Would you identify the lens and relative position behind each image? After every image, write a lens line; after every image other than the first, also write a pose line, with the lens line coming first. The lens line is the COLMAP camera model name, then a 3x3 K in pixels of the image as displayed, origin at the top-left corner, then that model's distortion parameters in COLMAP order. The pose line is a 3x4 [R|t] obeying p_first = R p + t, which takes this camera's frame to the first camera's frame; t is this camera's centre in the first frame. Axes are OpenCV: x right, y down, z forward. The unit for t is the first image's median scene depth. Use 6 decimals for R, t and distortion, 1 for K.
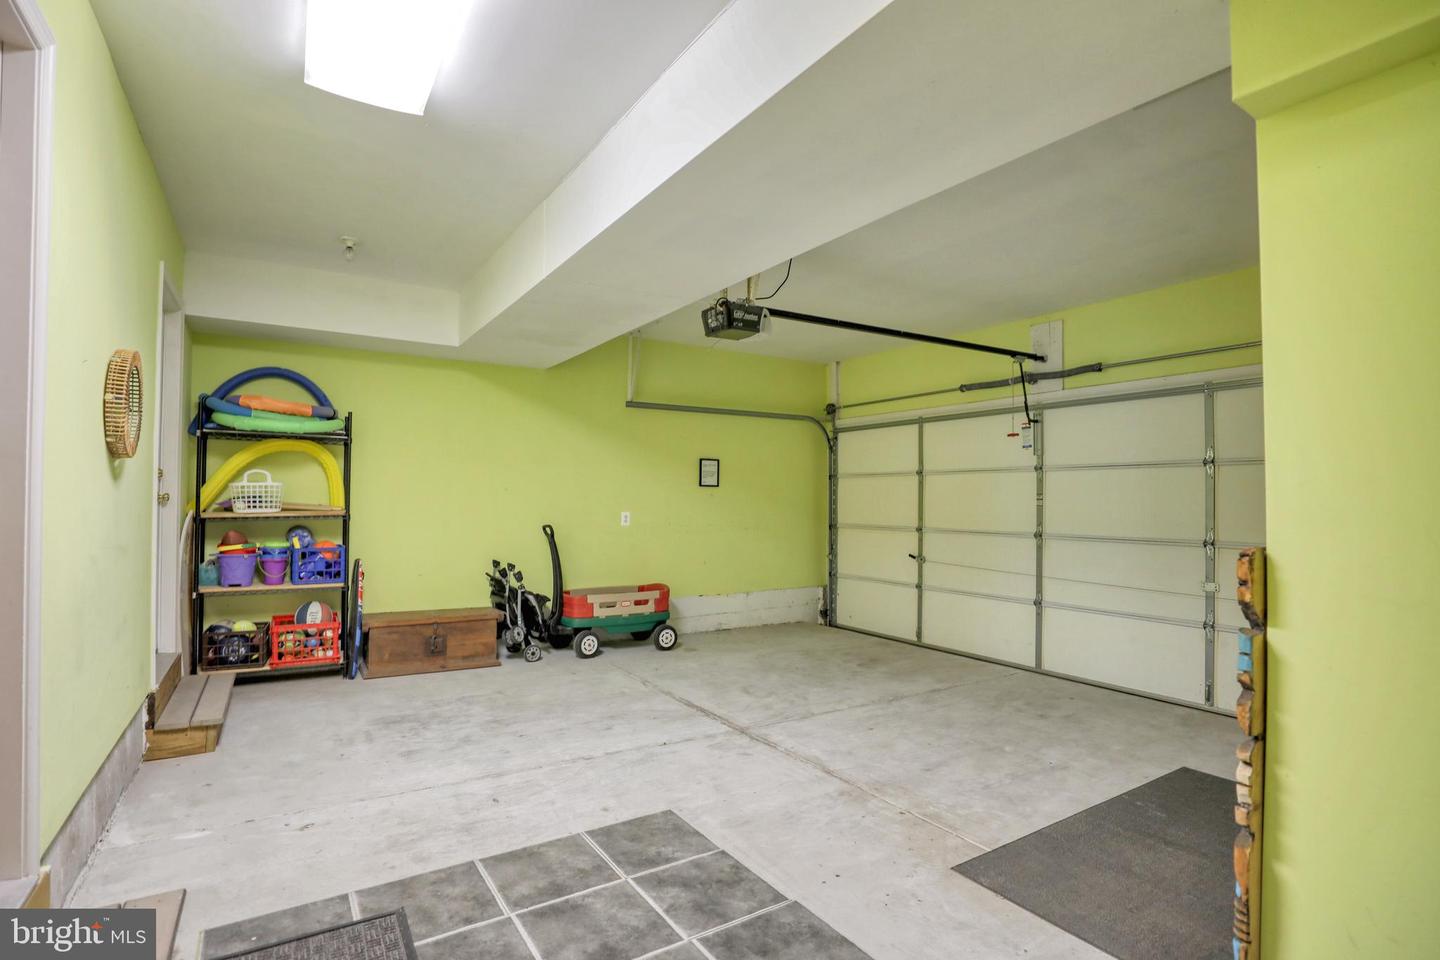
lens RADIAL K [[695.0, 0, 720.0], [0, 695.0, 484.5], [0, 0, 1]] dist [-0.031610, 0.000968]
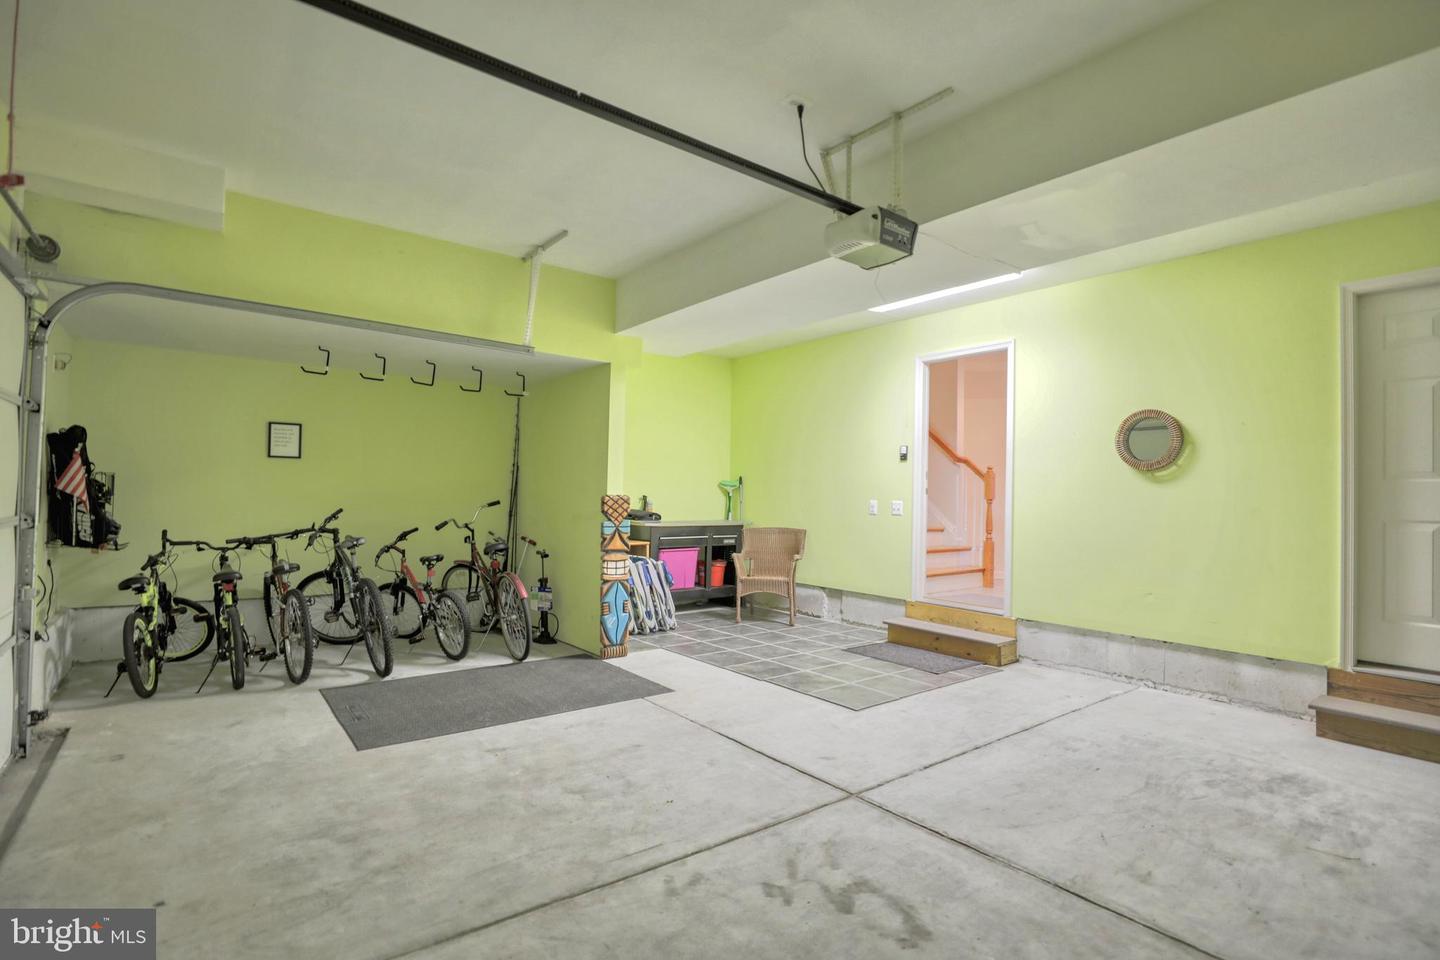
lens RADIAL K [[695.0, 0, 720.8], [0, 695.0, 481.9], [0, 0, 1]] dist [-0.031610, 0.000968]
pose [[-0.996152, -0.031611, -0.081743, 0.233904], [-0.028222, 0.998707, -0.042291, 0.061010], [0.082974, -0.039821, -0.995756, 1.709831]]
